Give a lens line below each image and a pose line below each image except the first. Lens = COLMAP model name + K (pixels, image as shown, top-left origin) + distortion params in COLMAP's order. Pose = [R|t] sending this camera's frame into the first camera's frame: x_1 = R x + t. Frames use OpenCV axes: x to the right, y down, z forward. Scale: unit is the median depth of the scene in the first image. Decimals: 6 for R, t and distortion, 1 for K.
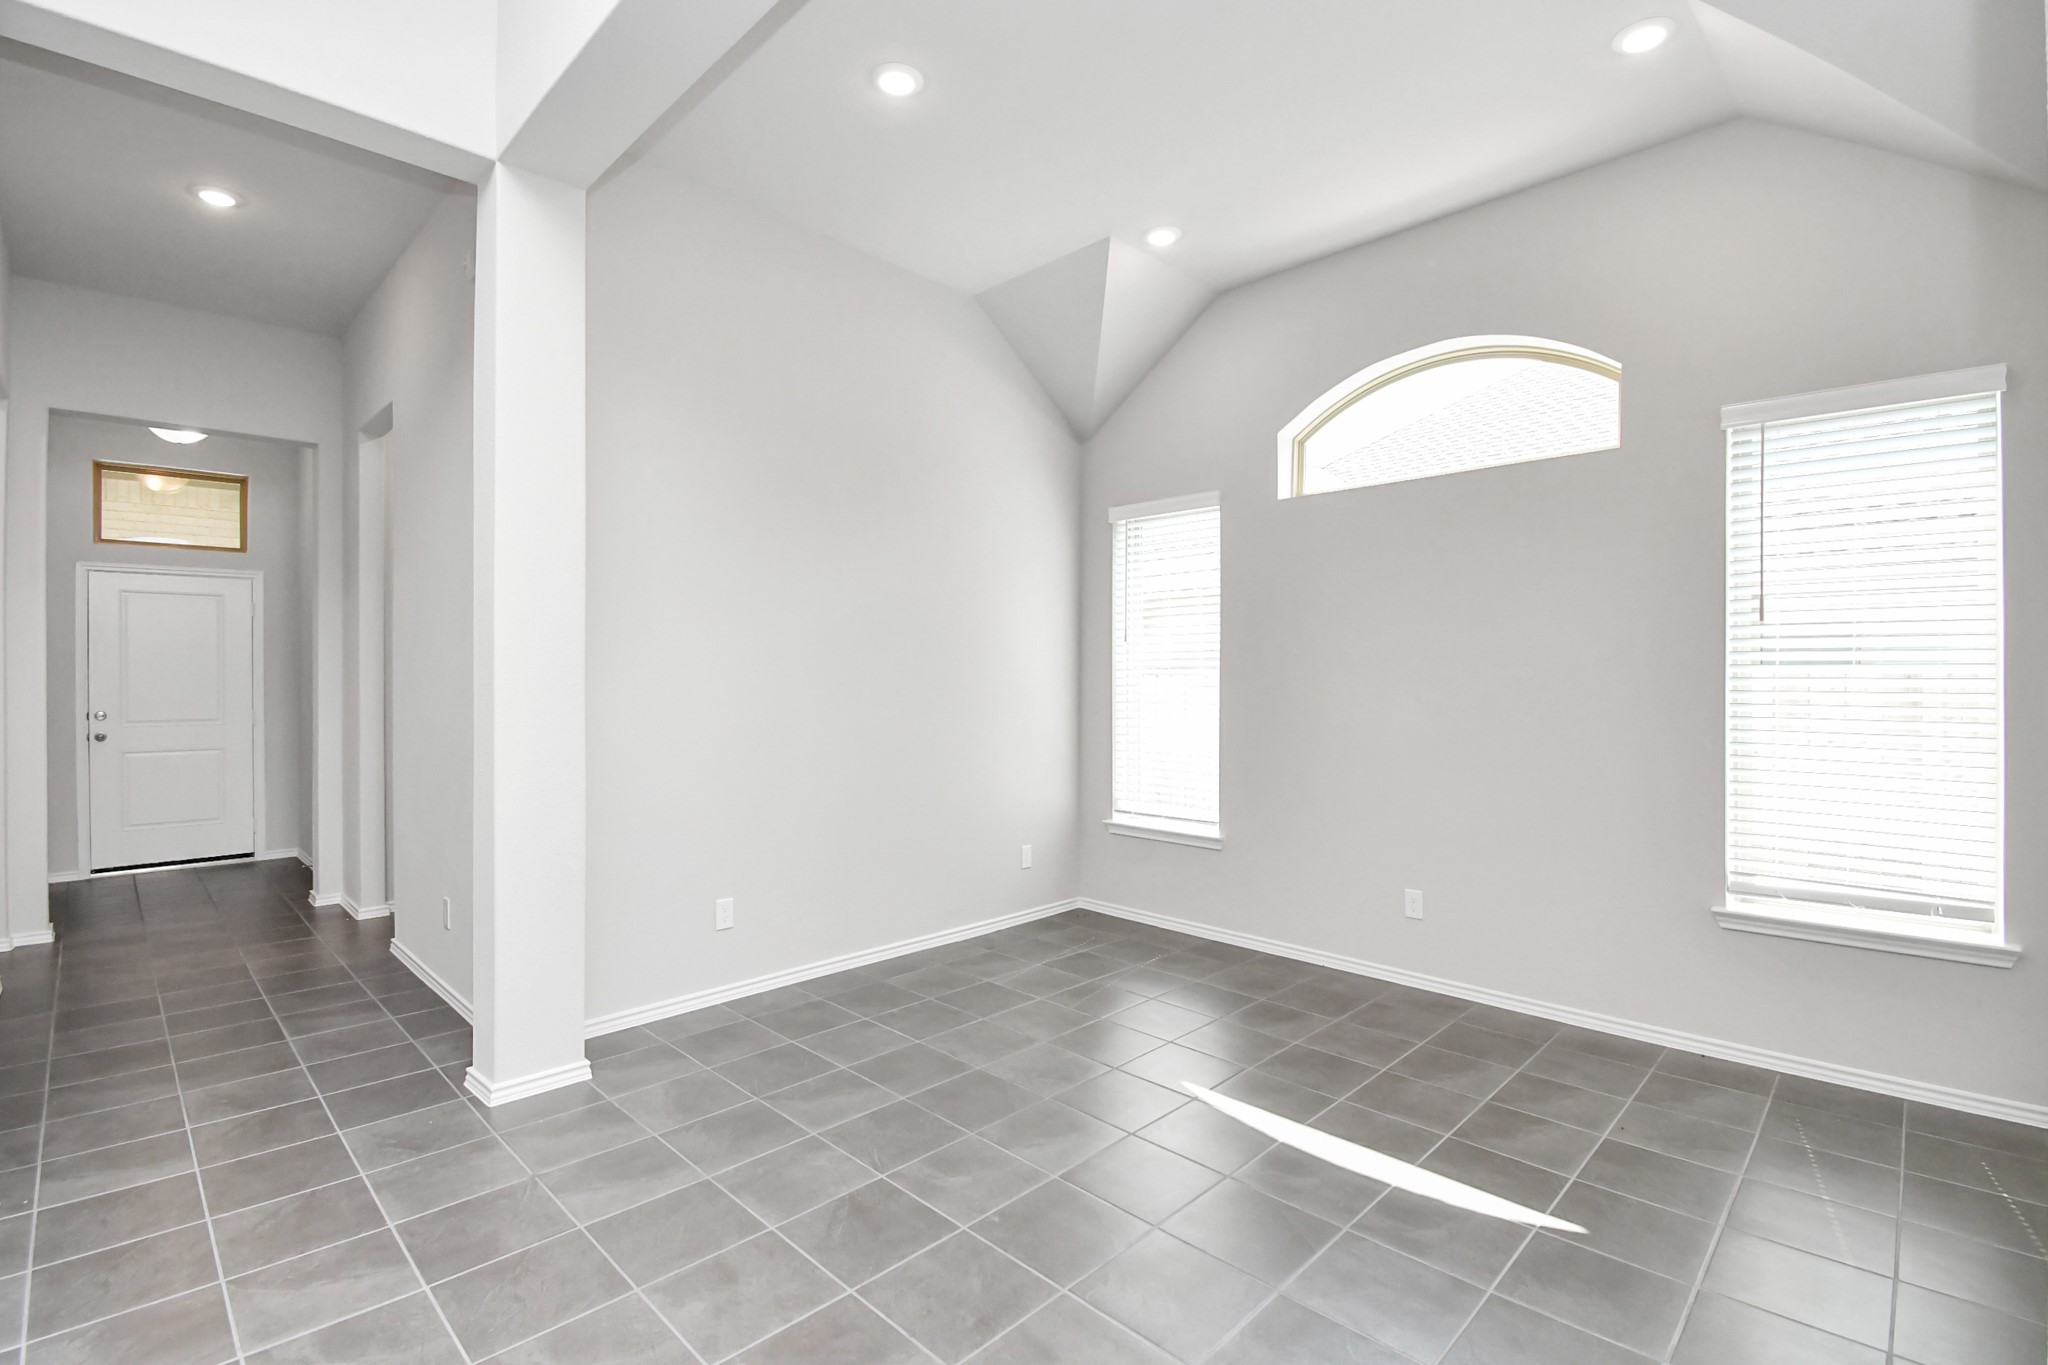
lens RADIAL K [[943.0, 0, 1041.6], [0, 943.0, 665.7], [0, 0, 1]] dist [0.002695, -0.001501]
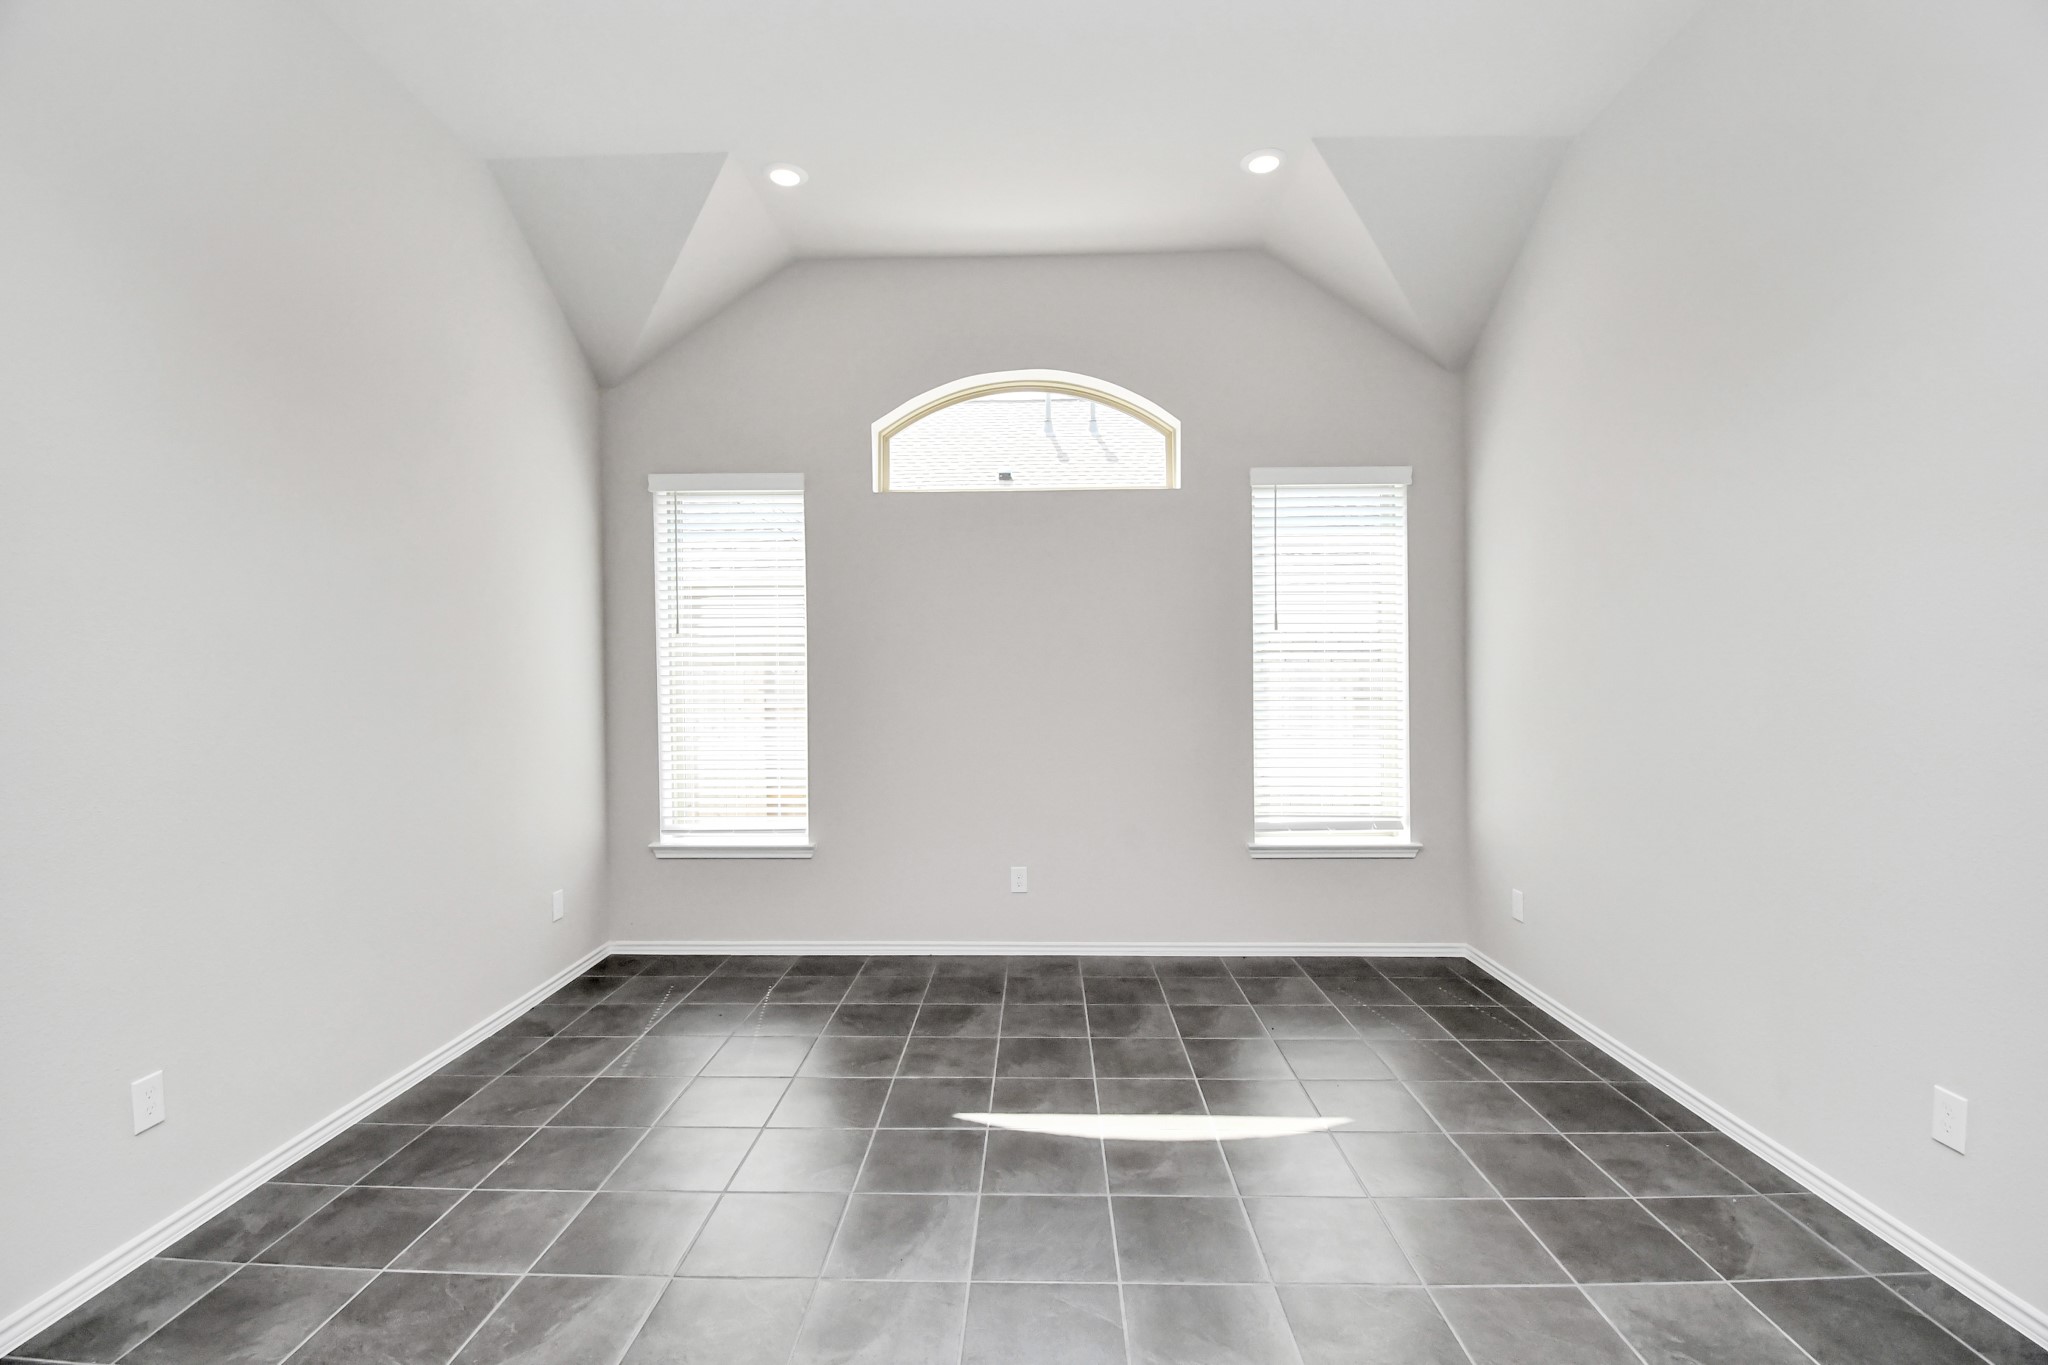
lens RADIAL K [[876.9, 0, 1032.5], [0, 876.9, 675.6], [0, 0, 1]] dist [0.000526, -0.002370]
pose [[0.728228, -0.009044, 0.685276, -0.298275], [-0.002855, 0.999864, 0.016230, -0.001352], [-0.685329, -0.013776, 0.728103, 0.261017]]
